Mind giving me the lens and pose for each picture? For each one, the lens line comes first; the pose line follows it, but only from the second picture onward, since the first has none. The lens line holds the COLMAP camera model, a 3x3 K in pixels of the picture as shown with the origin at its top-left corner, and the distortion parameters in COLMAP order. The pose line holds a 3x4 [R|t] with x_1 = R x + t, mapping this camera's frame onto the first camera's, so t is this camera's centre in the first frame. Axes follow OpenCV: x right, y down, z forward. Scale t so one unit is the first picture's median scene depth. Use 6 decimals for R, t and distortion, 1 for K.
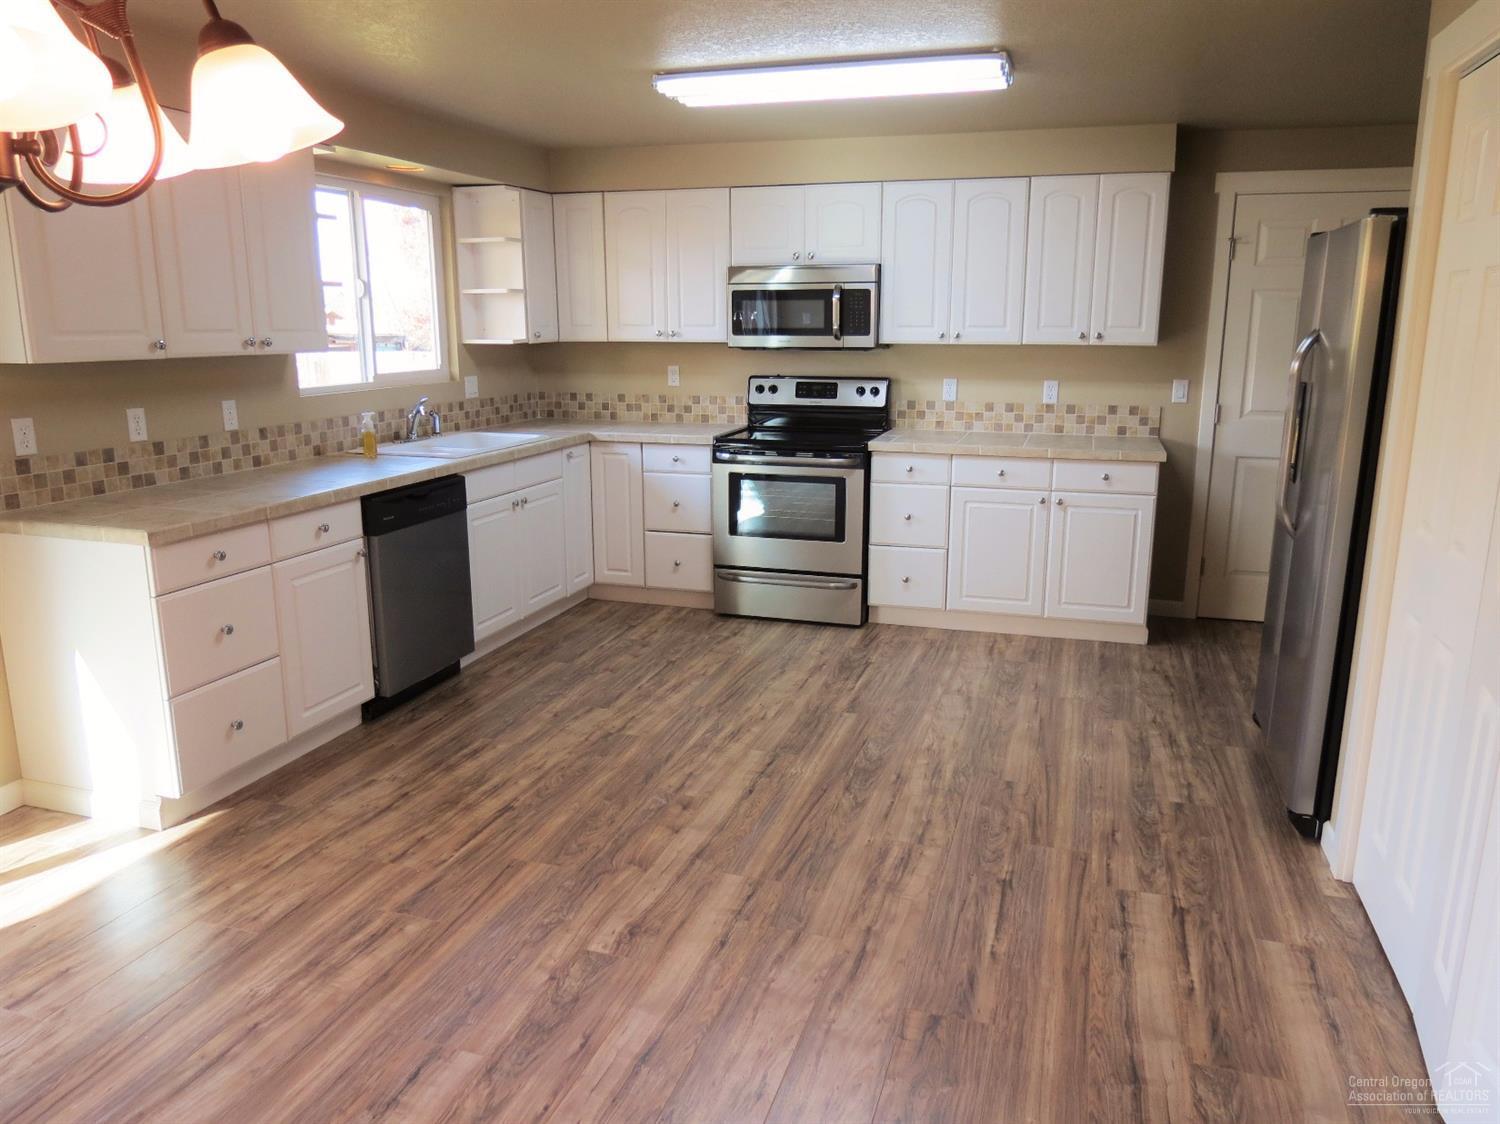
lens RADIAL K [[1075.2, 0, 748.5], [0, 1075.2, 563.0], [0, 0, 1]] dist [-0.026518, 0.012205]
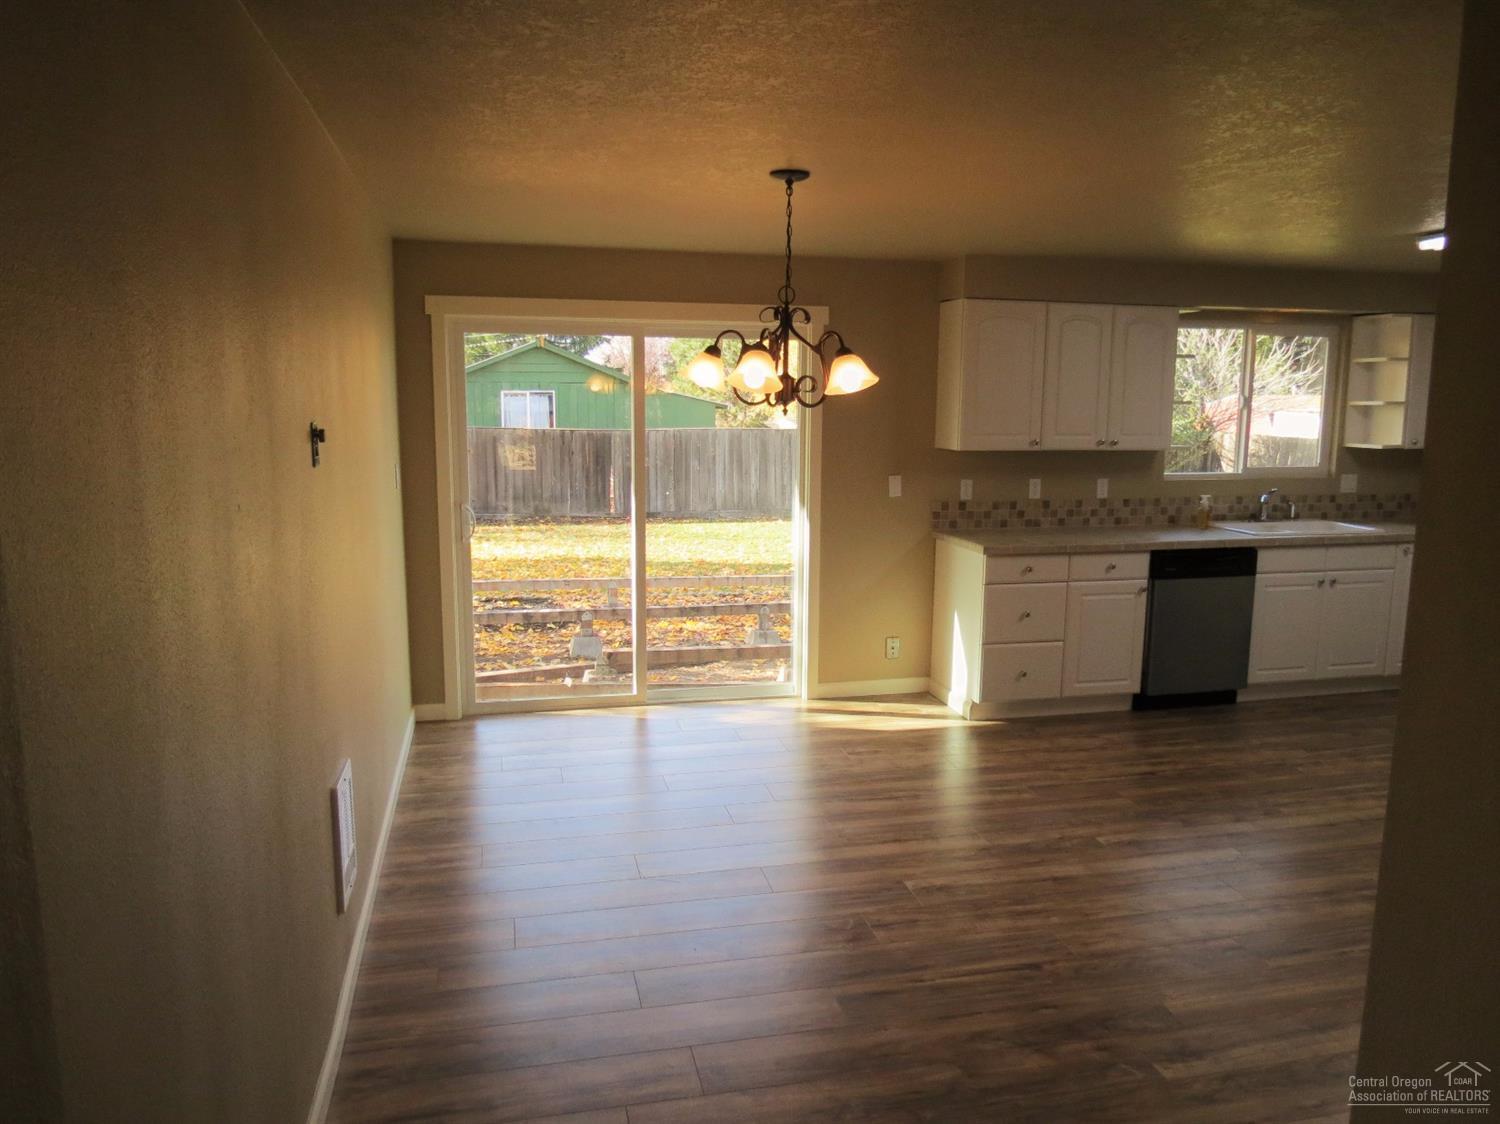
lens RADIAL K [[1075.2, 0, 749.6], [0, 1075.2, 562.8], [0, 0, 1]] dist [-0.026518, 0.012205]
pose [[0.512390, 0.134457, -0.848162, 0.575367], [-0.194573, 0.980158, 0.037837, 0.003949], [0.836420, 0.145642, 0.528385, -0.204548]]
